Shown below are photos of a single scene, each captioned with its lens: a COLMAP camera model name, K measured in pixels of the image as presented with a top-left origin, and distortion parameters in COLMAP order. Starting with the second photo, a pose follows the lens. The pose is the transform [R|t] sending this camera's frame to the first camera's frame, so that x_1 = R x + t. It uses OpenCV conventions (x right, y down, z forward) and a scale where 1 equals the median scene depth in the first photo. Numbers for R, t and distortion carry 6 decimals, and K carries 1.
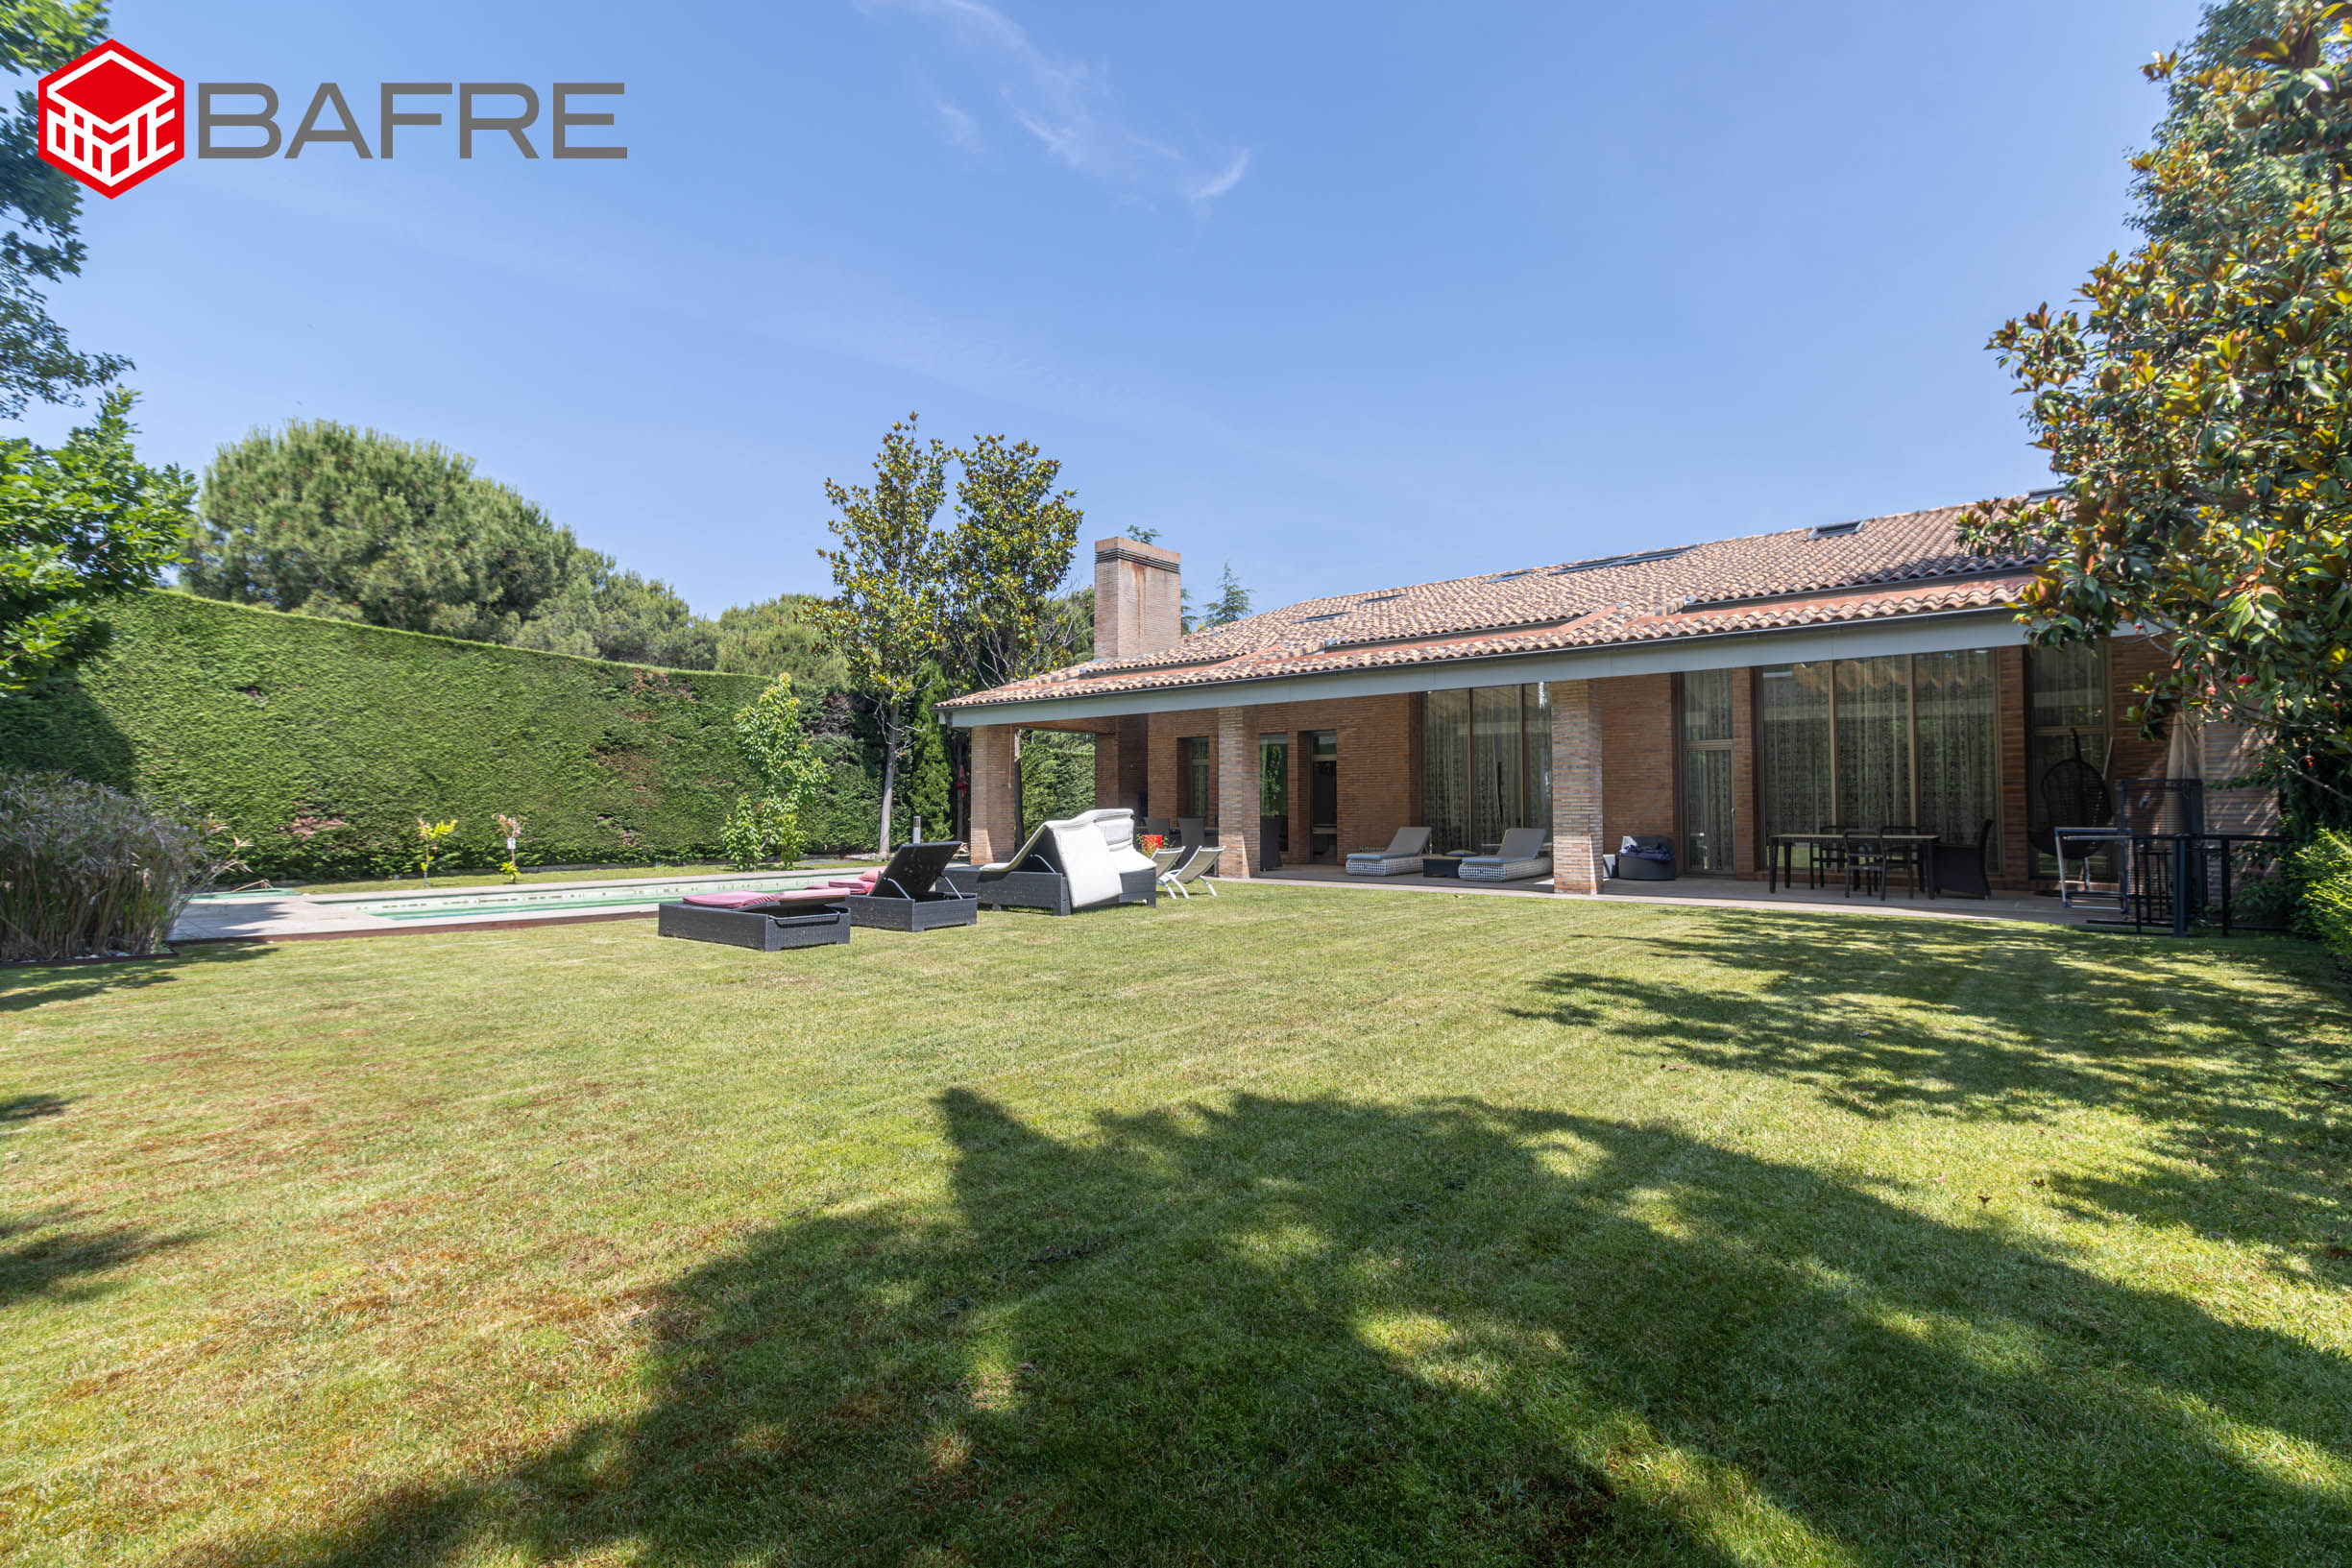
lens RADIAL K [[1119.0, 0, 1175.5], [0, 1119.0, 785.6], [0, 0, 1]] dist [0.005788, 0.001390]
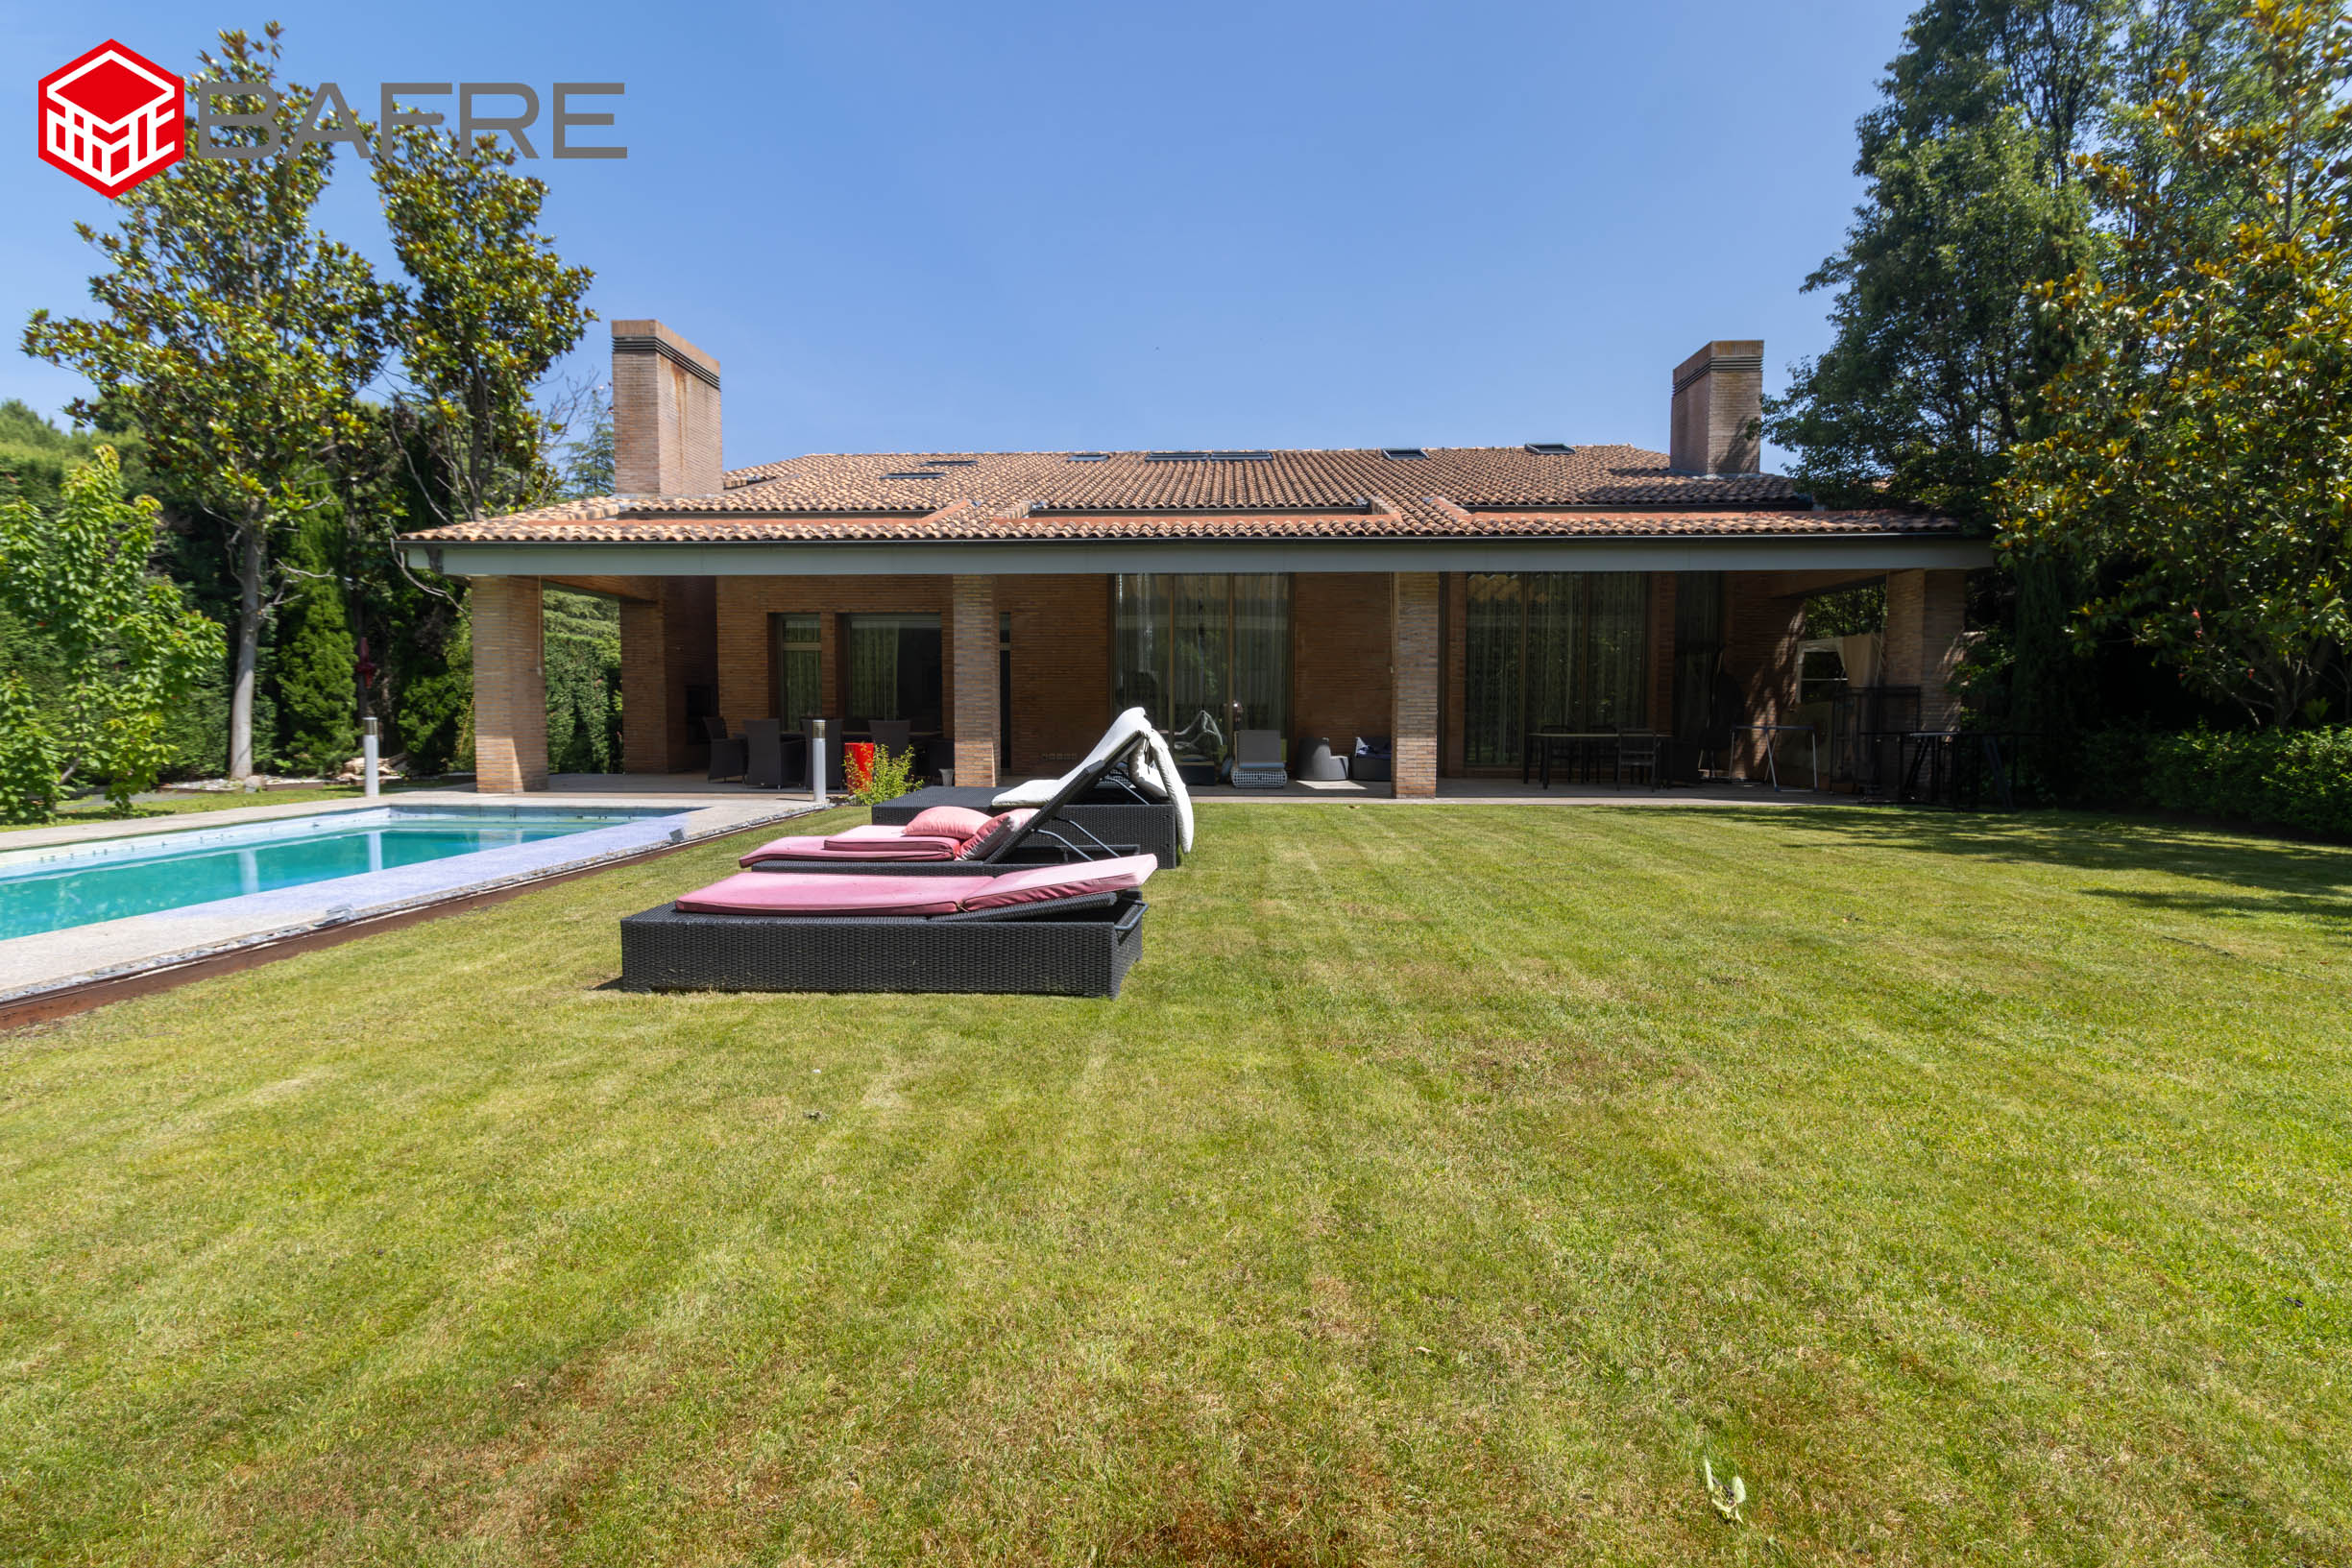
lens RADIAL K [[1119.0, 0, 1174.6], [0, 1119.0, 787.6], [0, 0, 1]] dist [0.005788, 0.001390]
pose [[0.794443, -0.042086, 0.605878, -0.231535], [-0.015934, 0.995808, 0.090065, 0.002878], [-0.607129, -0.081206, 0.790443, 0.216613]]
